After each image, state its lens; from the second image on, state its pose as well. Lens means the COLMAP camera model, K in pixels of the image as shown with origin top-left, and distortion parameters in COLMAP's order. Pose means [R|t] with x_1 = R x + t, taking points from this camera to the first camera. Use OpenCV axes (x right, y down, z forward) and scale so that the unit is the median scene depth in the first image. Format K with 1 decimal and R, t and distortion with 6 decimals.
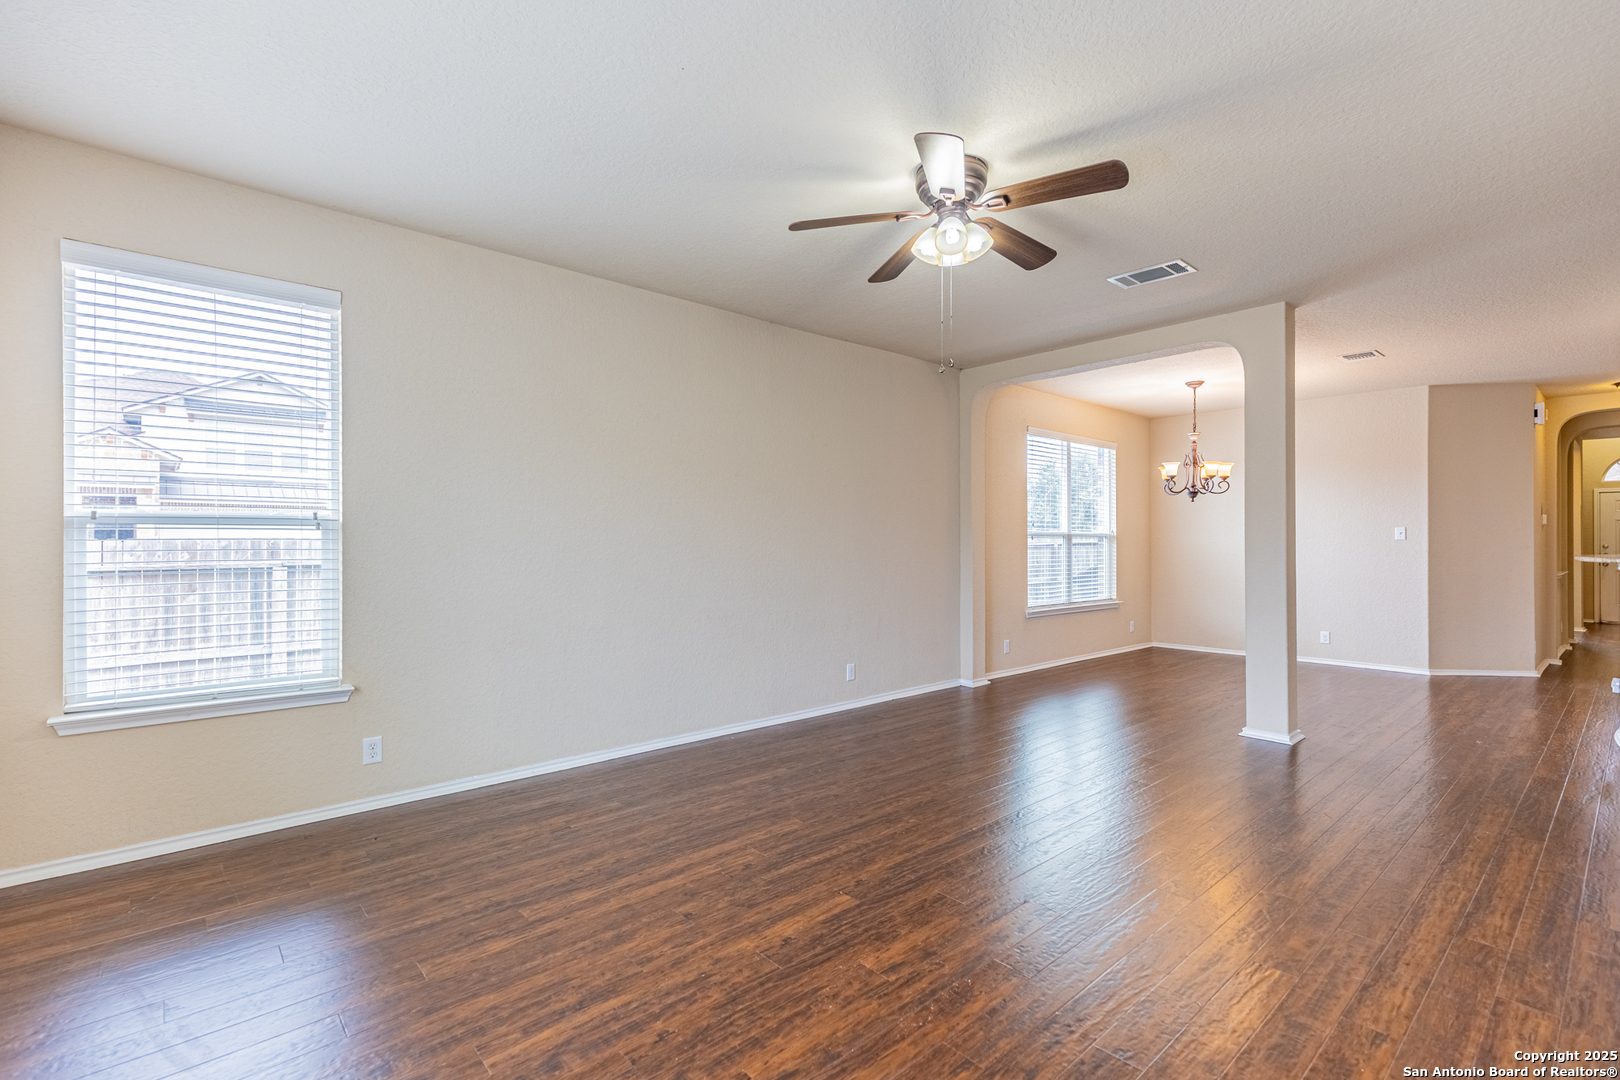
lens RADIAL K [[730.1, 0, 818.9], [0, 730.1, 539.8], [0, 0, 1]] dist [0.008524, -0.001229]
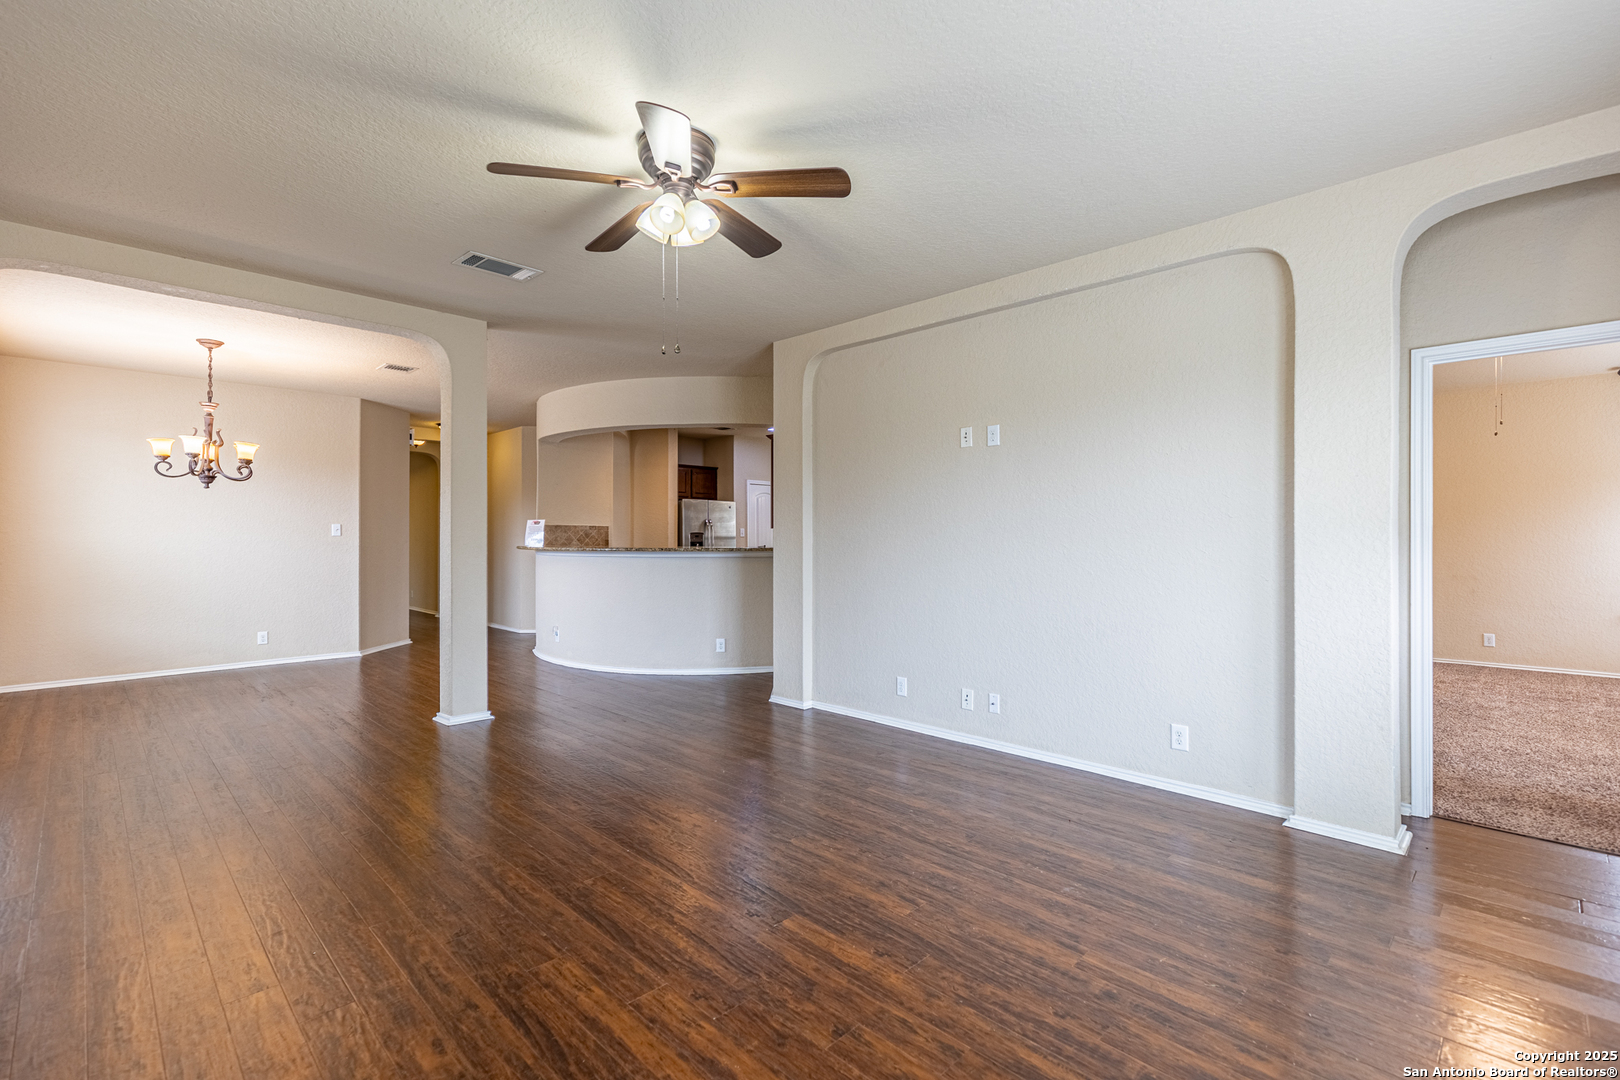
lens RADIAL K [[730.1, 0, 808.0], [0, 730.1, 530.7], [0, 0, 1]] dist [0.008524, -0.001229]
pose [[-0.050162, 0.008905, 0.998701, -0.866774], [-0.001486, 0.999958, -0.008990, 0.002642], [-0.998740, -0.001935, -0.050146, 0.991776]]
